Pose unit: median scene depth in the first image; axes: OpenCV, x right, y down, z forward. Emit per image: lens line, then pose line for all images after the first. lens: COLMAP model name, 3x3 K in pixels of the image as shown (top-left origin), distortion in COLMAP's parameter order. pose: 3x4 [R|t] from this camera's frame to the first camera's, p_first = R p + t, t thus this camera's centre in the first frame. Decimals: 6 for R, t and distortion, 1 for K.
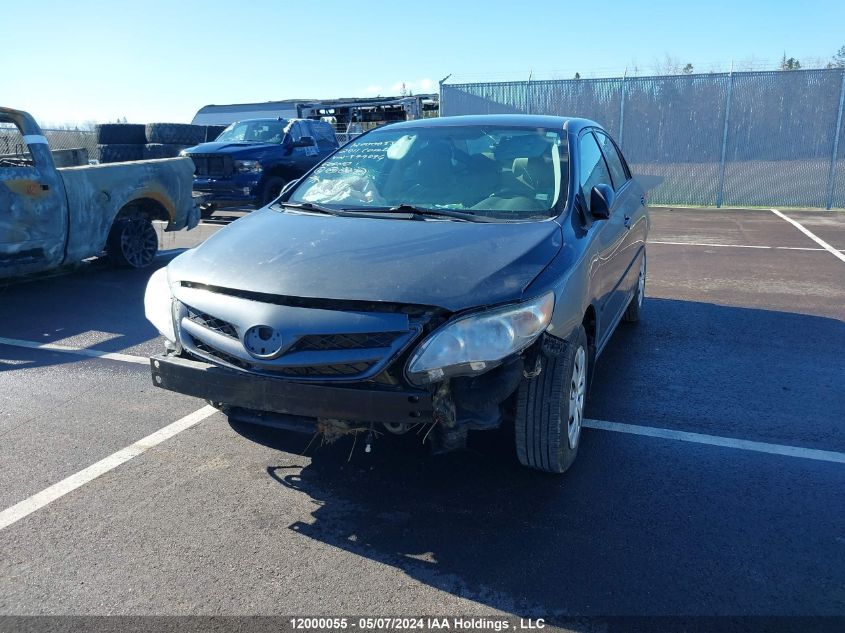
lens RADIAL K [[644.2, 0, 422.5], [0, 644.2, 316.5], [0, 0, 1]] dist [-0.008372, -0.012704]
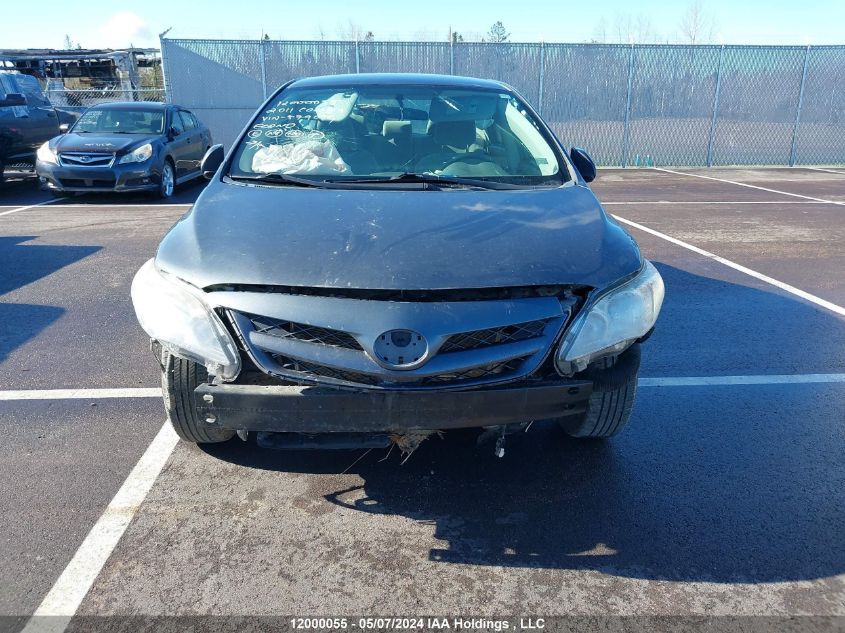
lens RADIAL K [[636.8, 0, 422.5], [0, 636.8, 316.5], [0, 0, 1]] dist [-0.024541, 0.001453]
pose [[0.901448, -0.119265, 0.416134, -0.373027], [0.095099, 0.992375, 0.078411, -0.041570], [-0.422313, -0.031109, 0.905916, 0.179454]]
